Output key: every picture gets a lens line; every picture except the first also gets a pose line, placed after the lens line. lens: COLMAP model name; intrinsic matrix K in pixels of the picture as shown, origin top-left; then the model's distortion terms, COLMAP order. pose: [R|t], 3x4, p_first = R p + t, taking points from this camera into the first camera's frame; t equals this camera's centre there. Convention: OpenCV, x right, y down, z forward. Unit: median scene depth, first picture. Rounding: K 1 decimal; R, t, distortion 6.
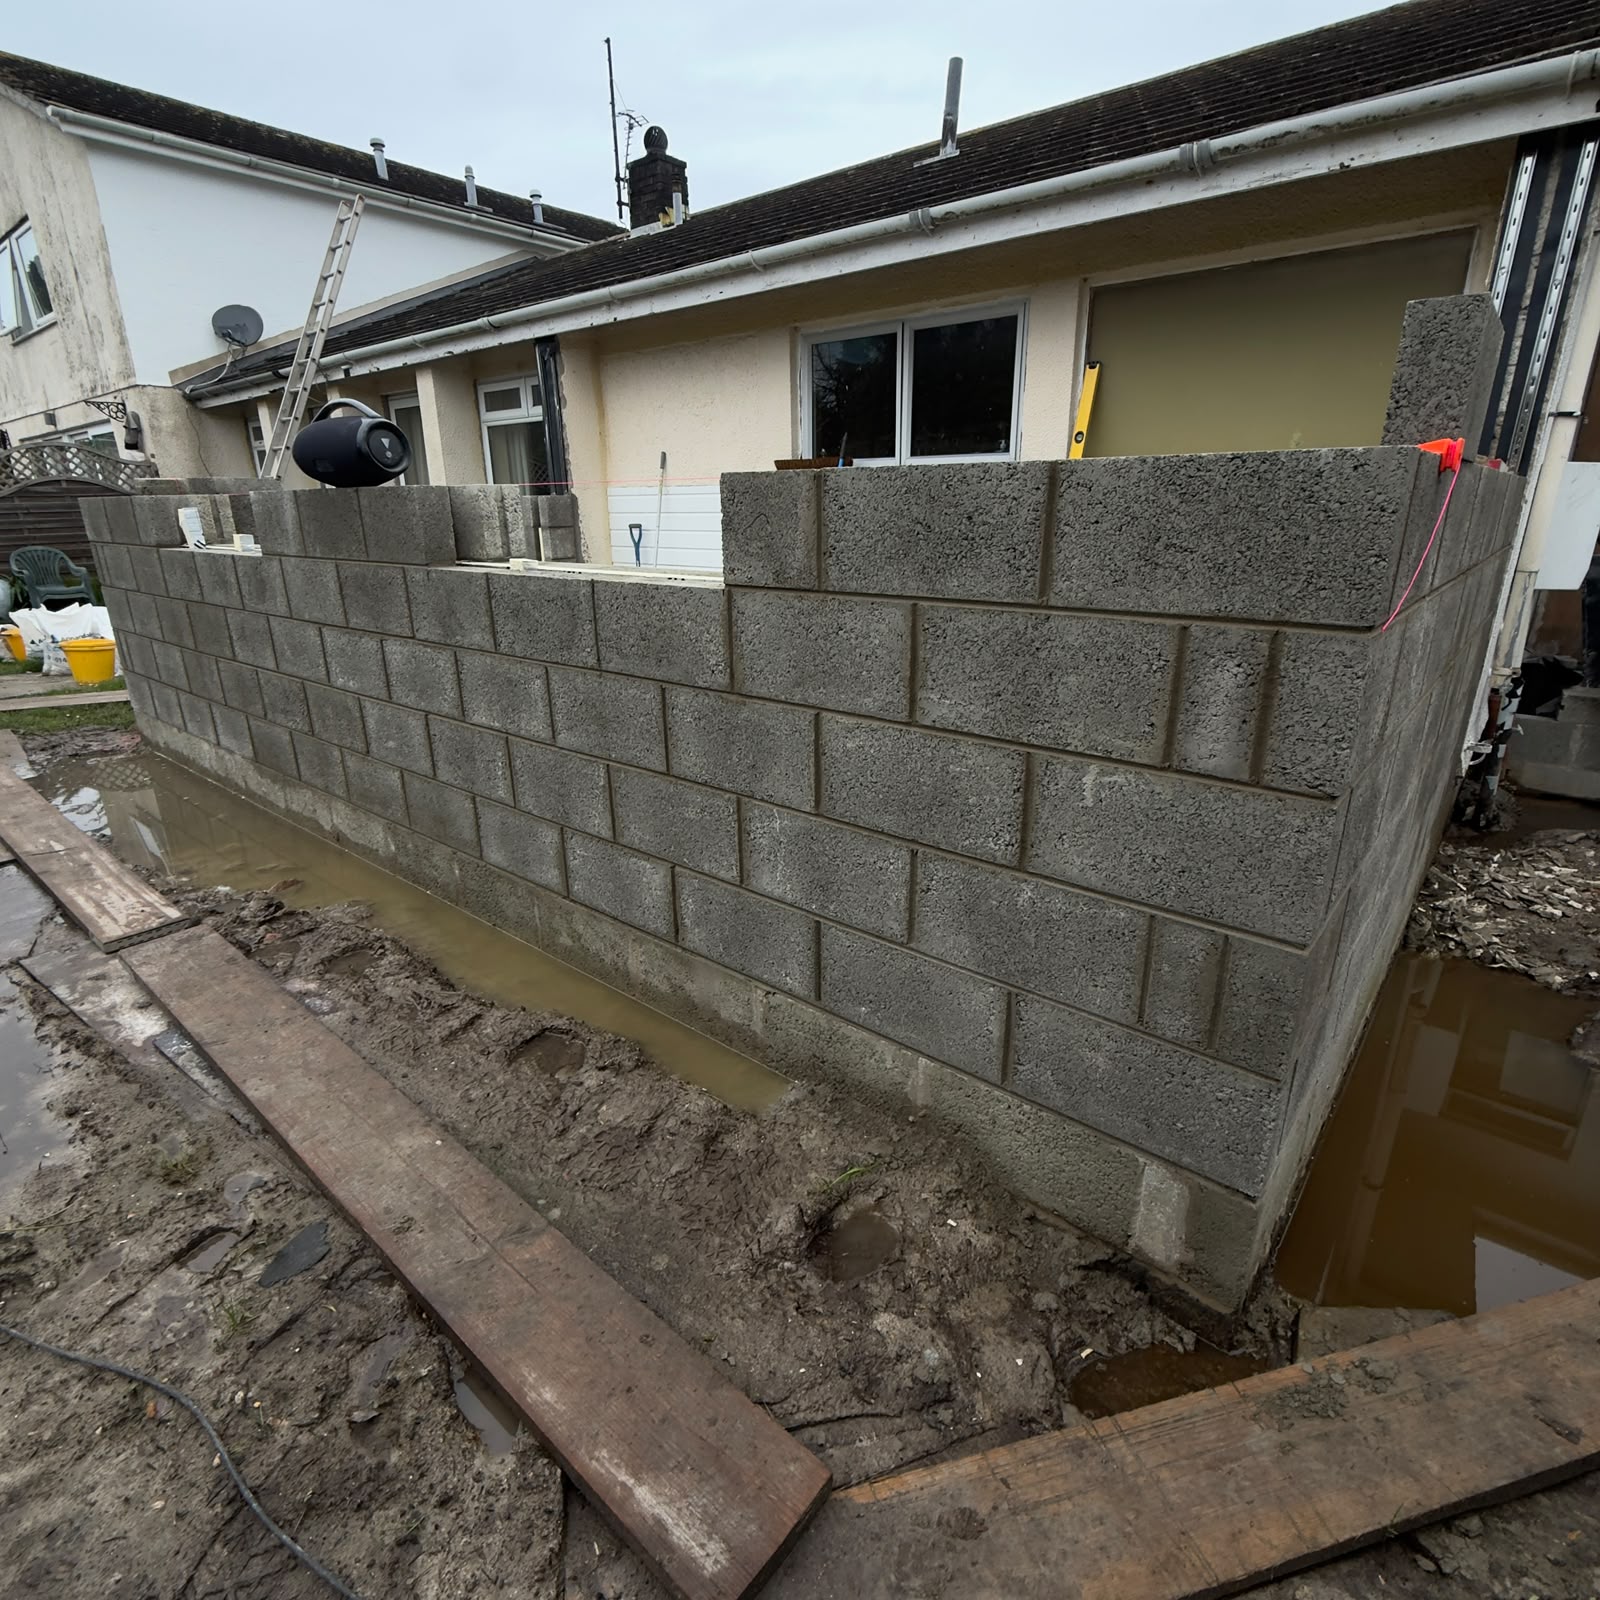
lens RADIAL K [[868.2, 0, 812.5], [0, 868.2, 805.5], [0, 0, 1]] dist [-0.003599, 0.002517]
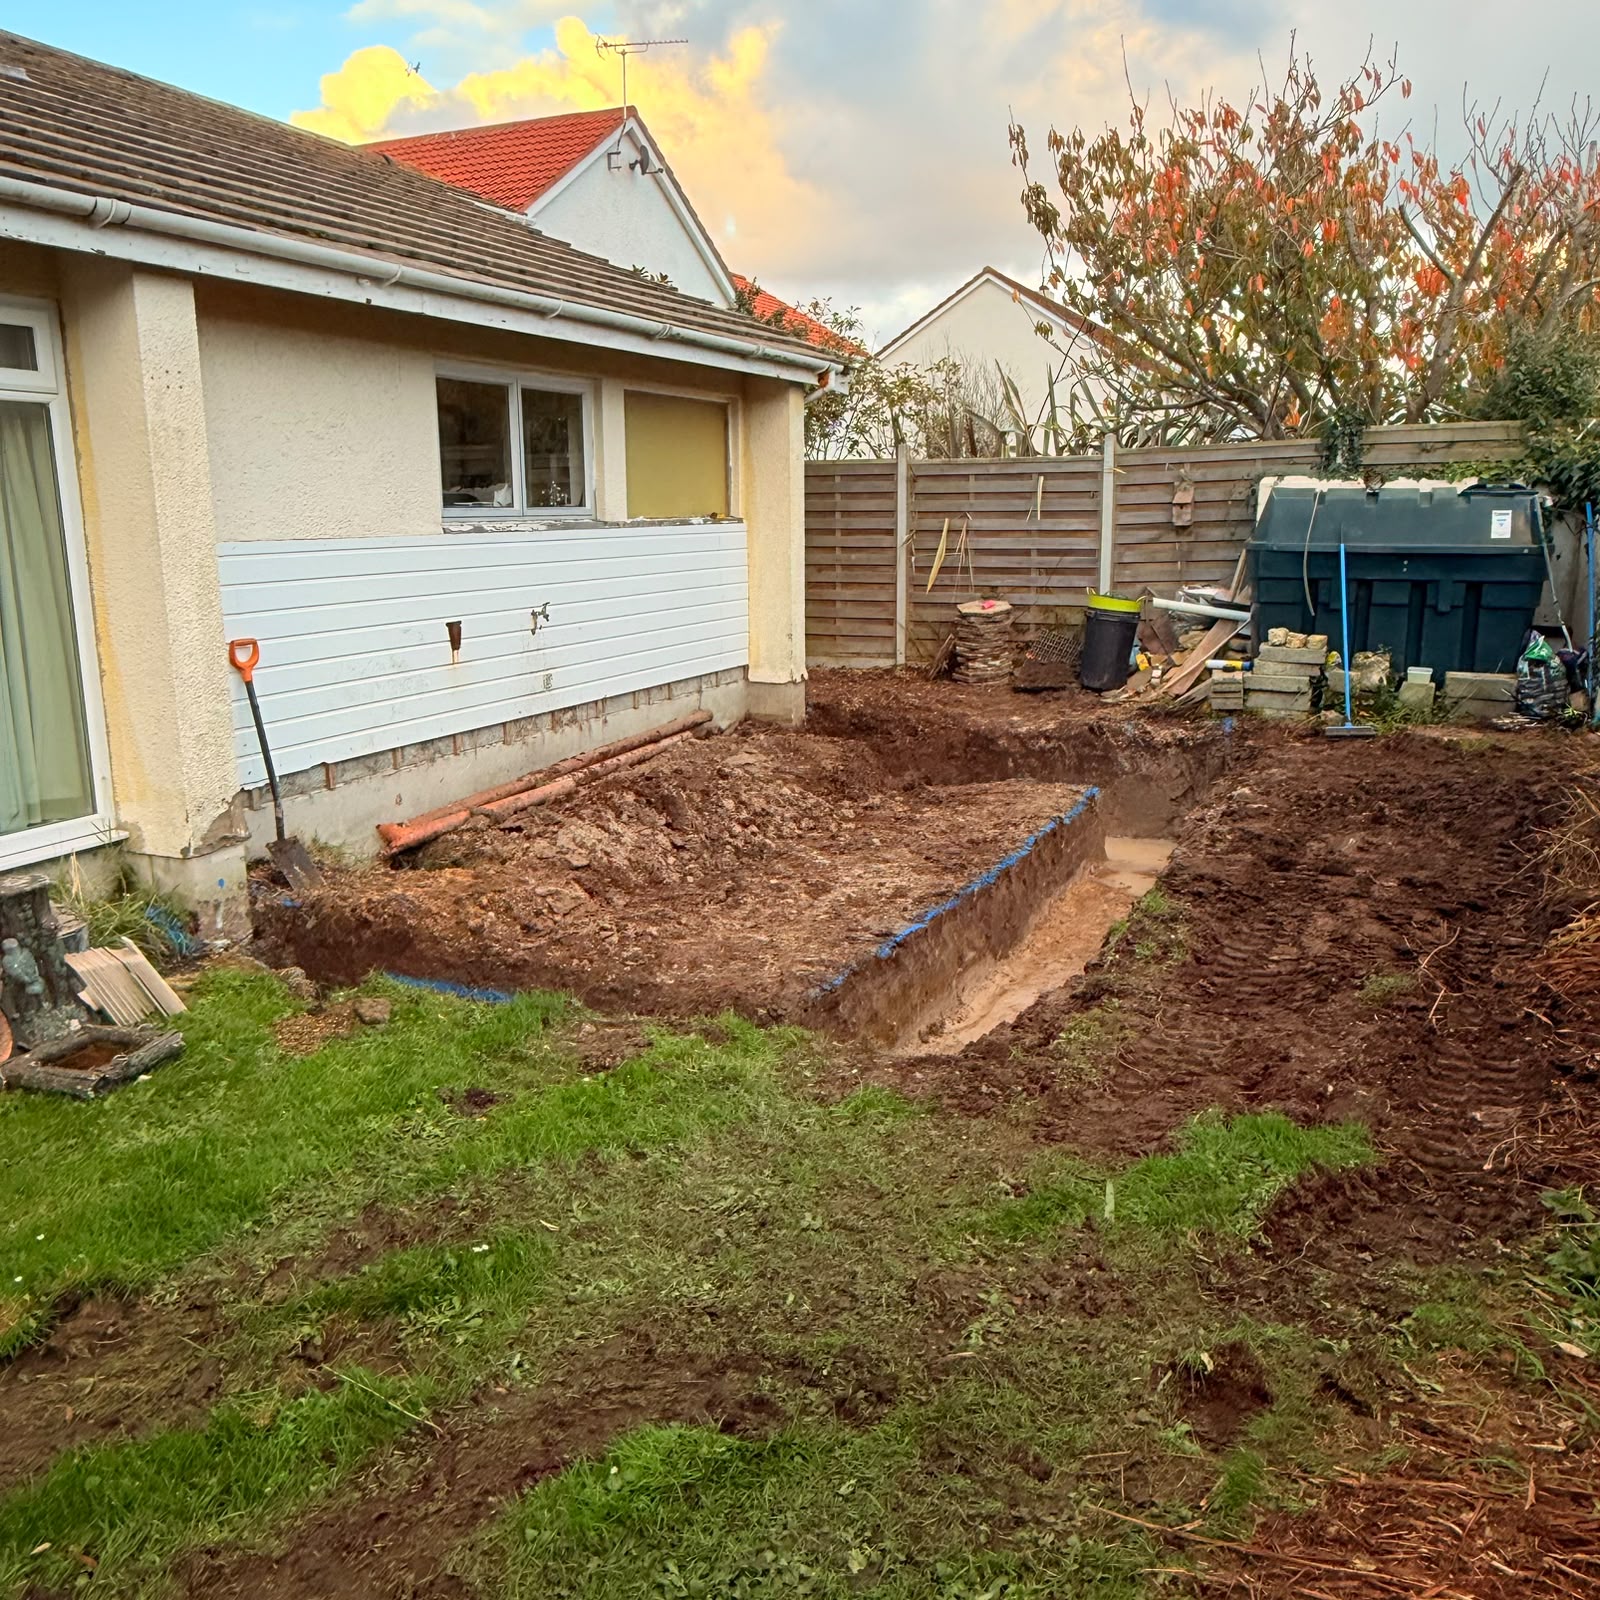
lens RADIAL K [[1421.3, 0, 802.8], [0, 1421.3, 800.8], [0, 0, 1]] dist [0.001241, -0.003003]
pose [[-0.287894, -0.187162, 0.939195, -0.867533], [0.319148, 0.905904, 0.278357, -0.250086], [-0.902919, 0.379879, -0.201072, 0.649225]]
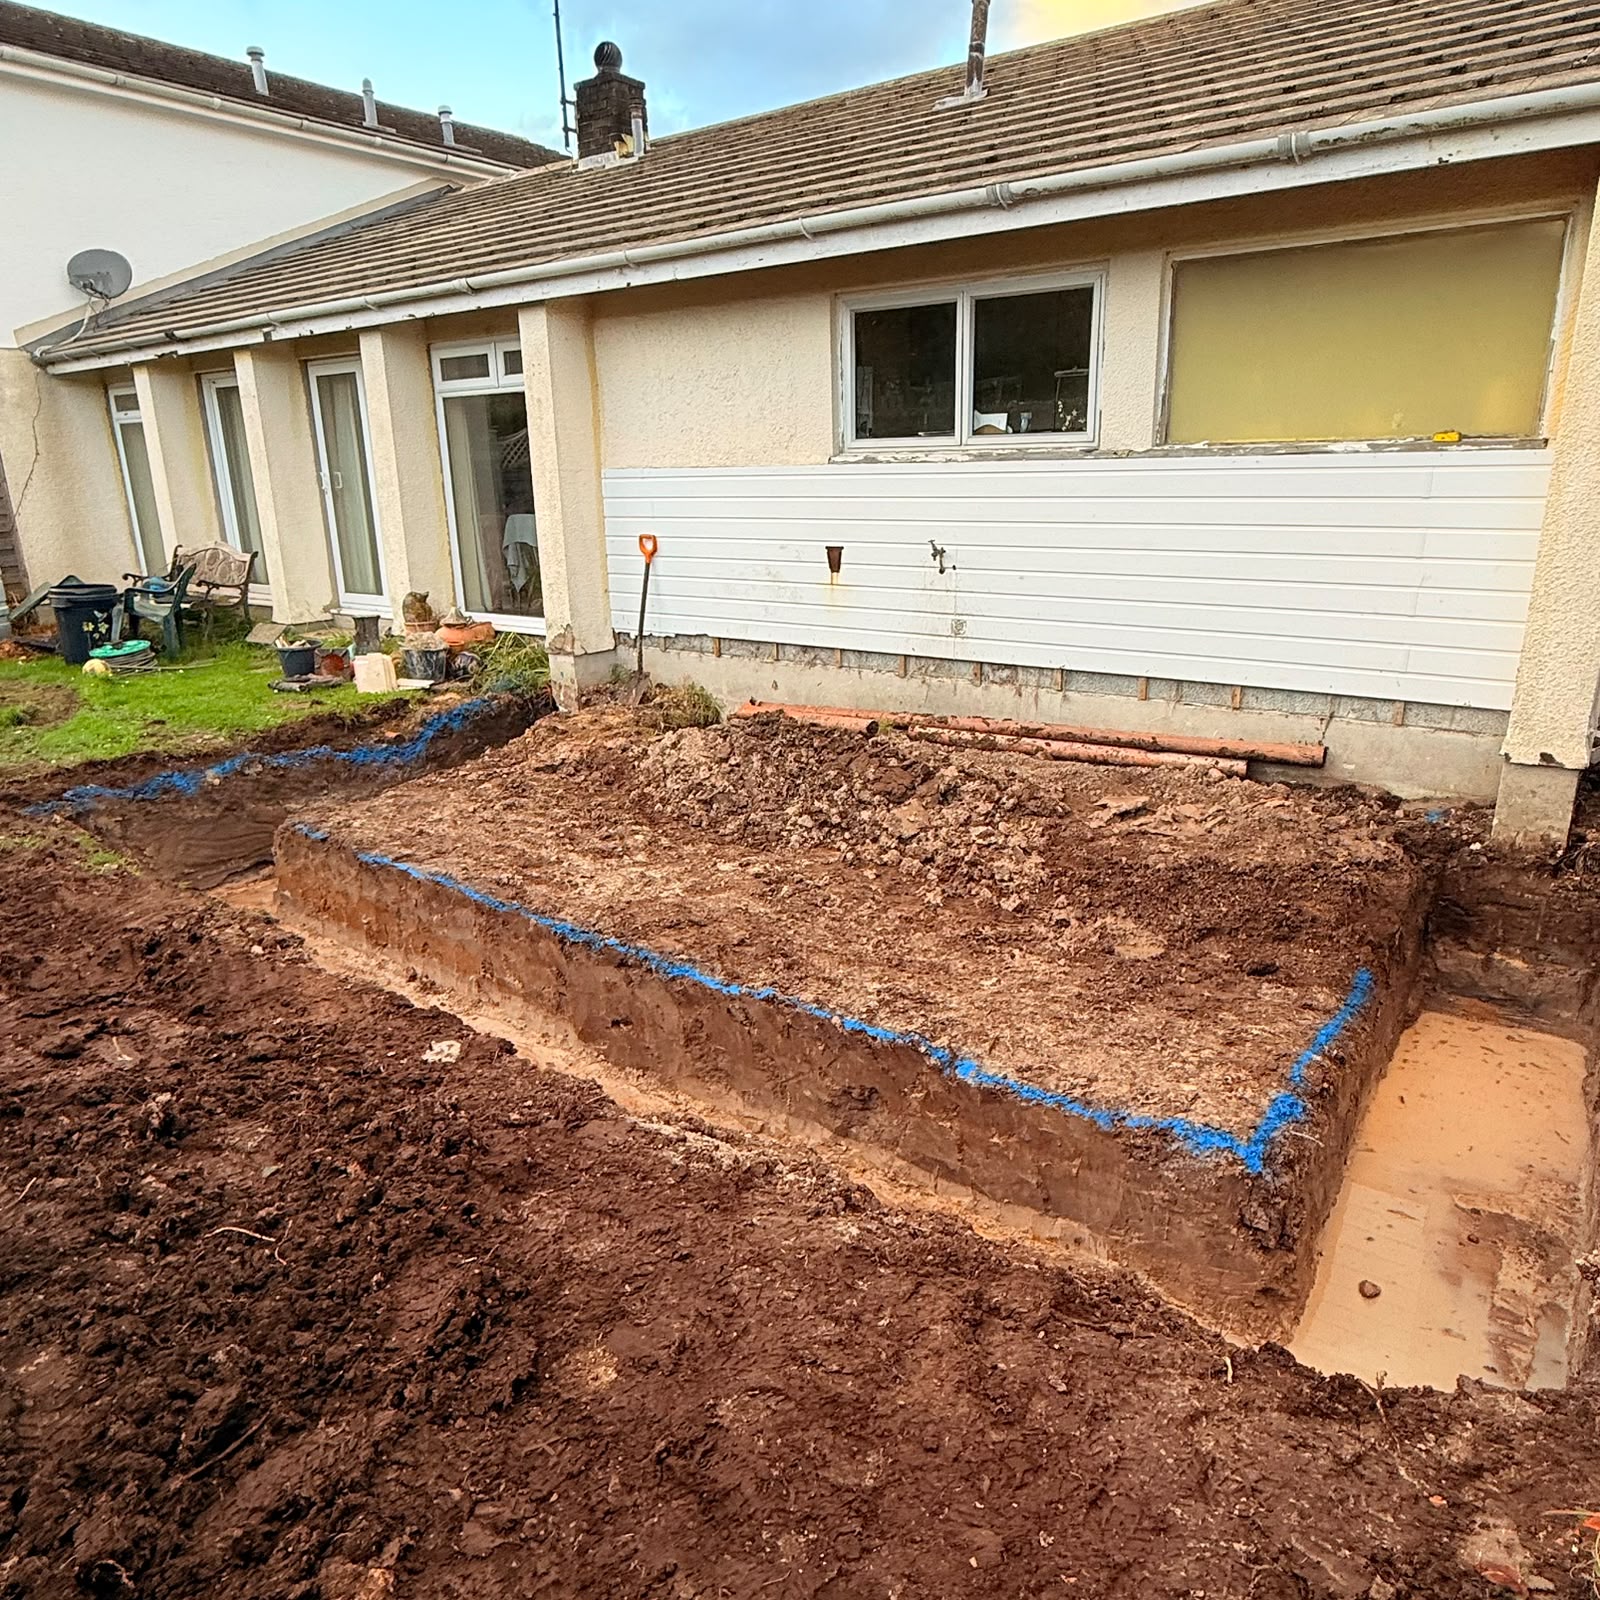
lens RADIAL K [[1138.4, 0, 799.3], [0, 1138.4, 806.8], [0, 0, 1]] dist [-0.029214, 0.024479]
pose [[0.997623, -0.032275, 0.060881, -0.086733], [0.034569, 0.998716, -0.037026, 0.012080], [-0.059608, 0.039043, 0.997458, -0.085390]]
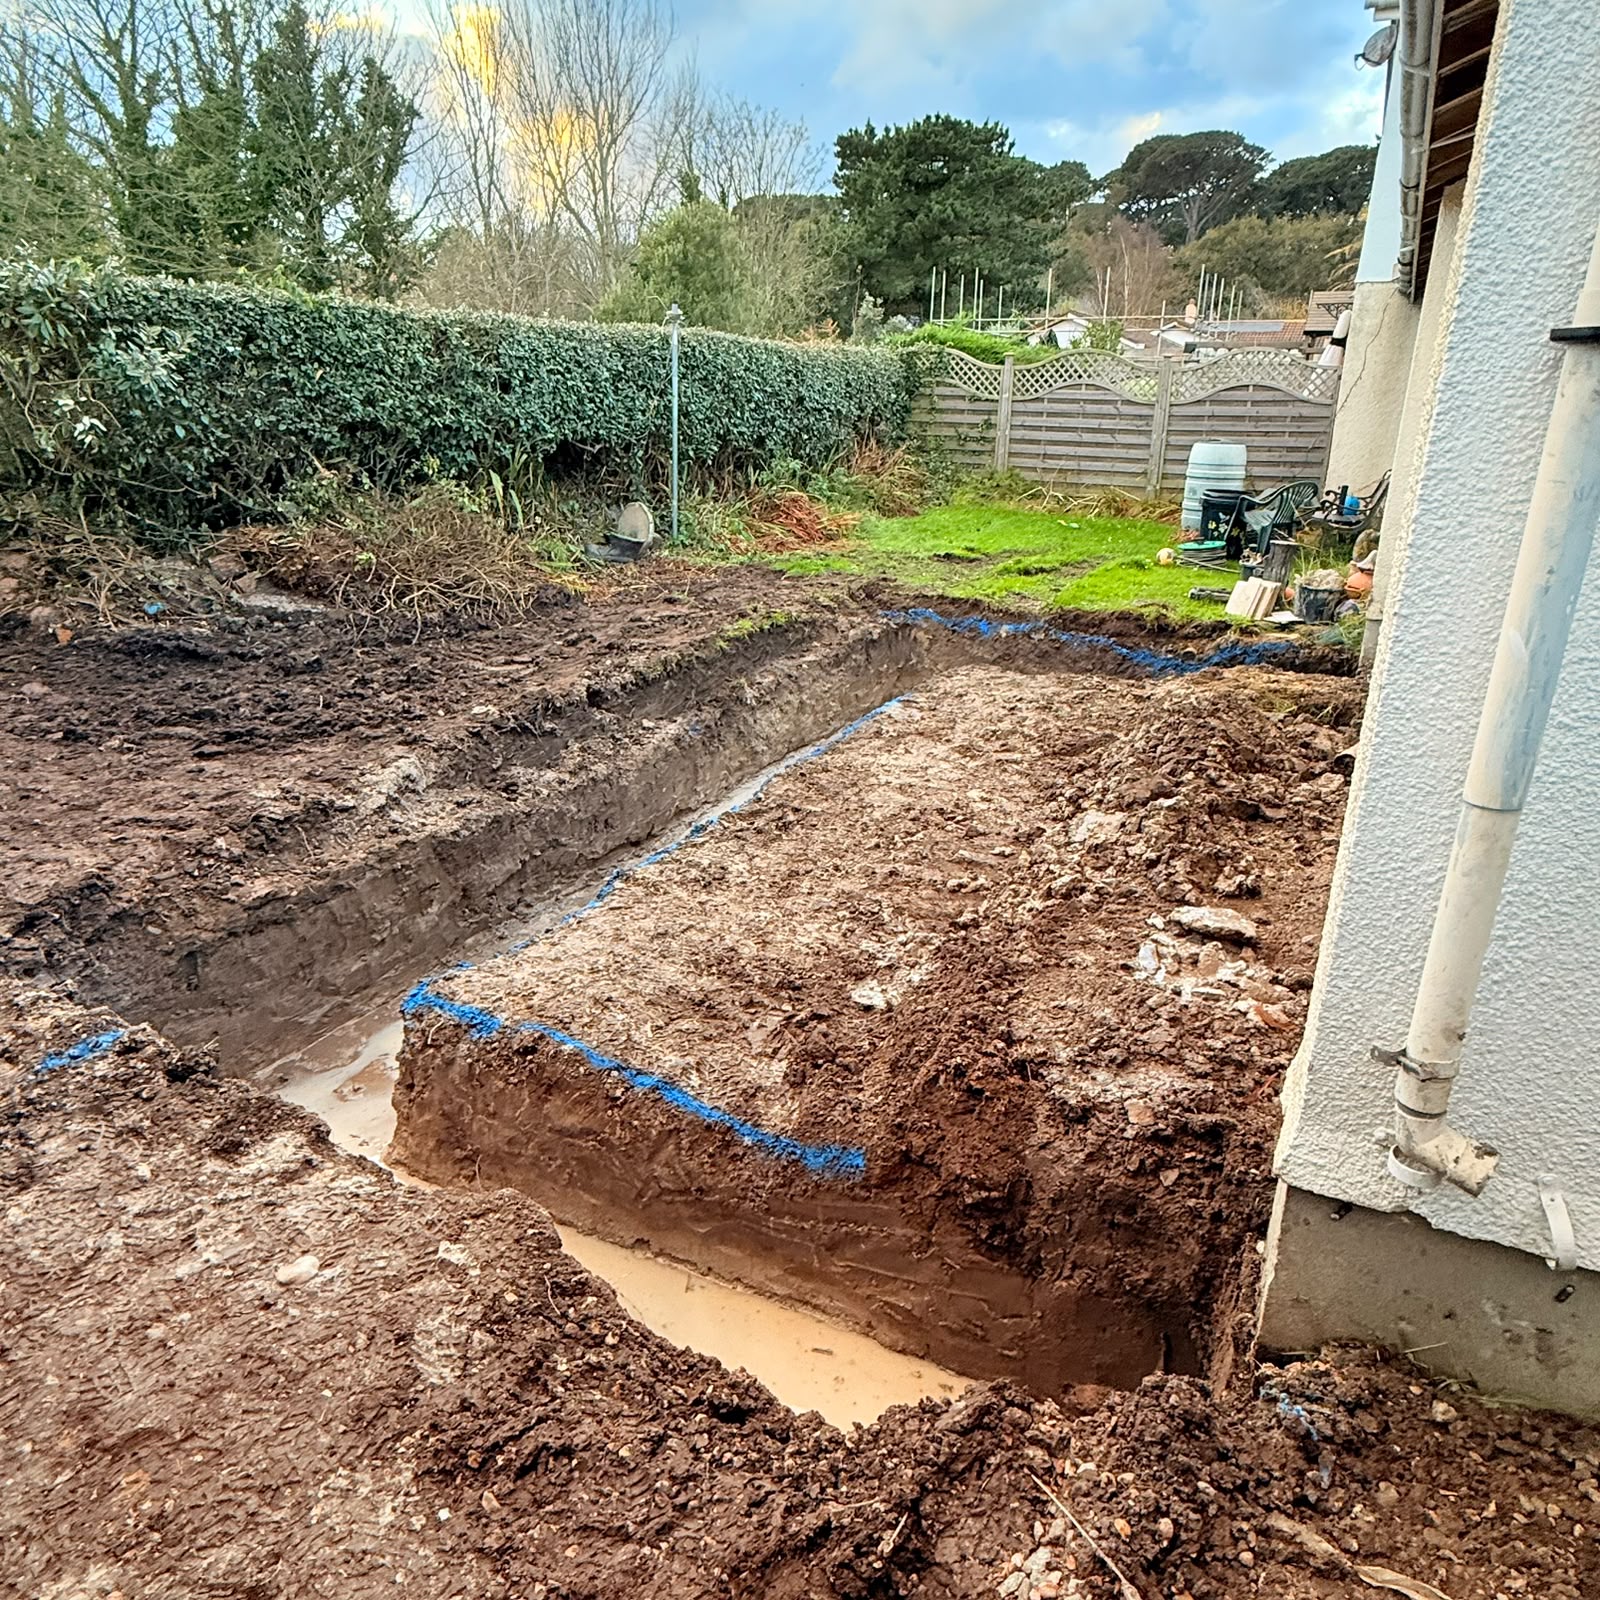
lens RADIAL K [[1138.4, 0, 812.9], [0, 1138.4, 809.9], [0, 0, 1]] dist [-0.029214, 0.024479]
pose [[0.236270, 0.341296, -0.909777, 0.421418], [-0.332442, 0.908176, 0.254360, -0.092633], [0.913049, 0.242350, 0.328036, 0.225910]]
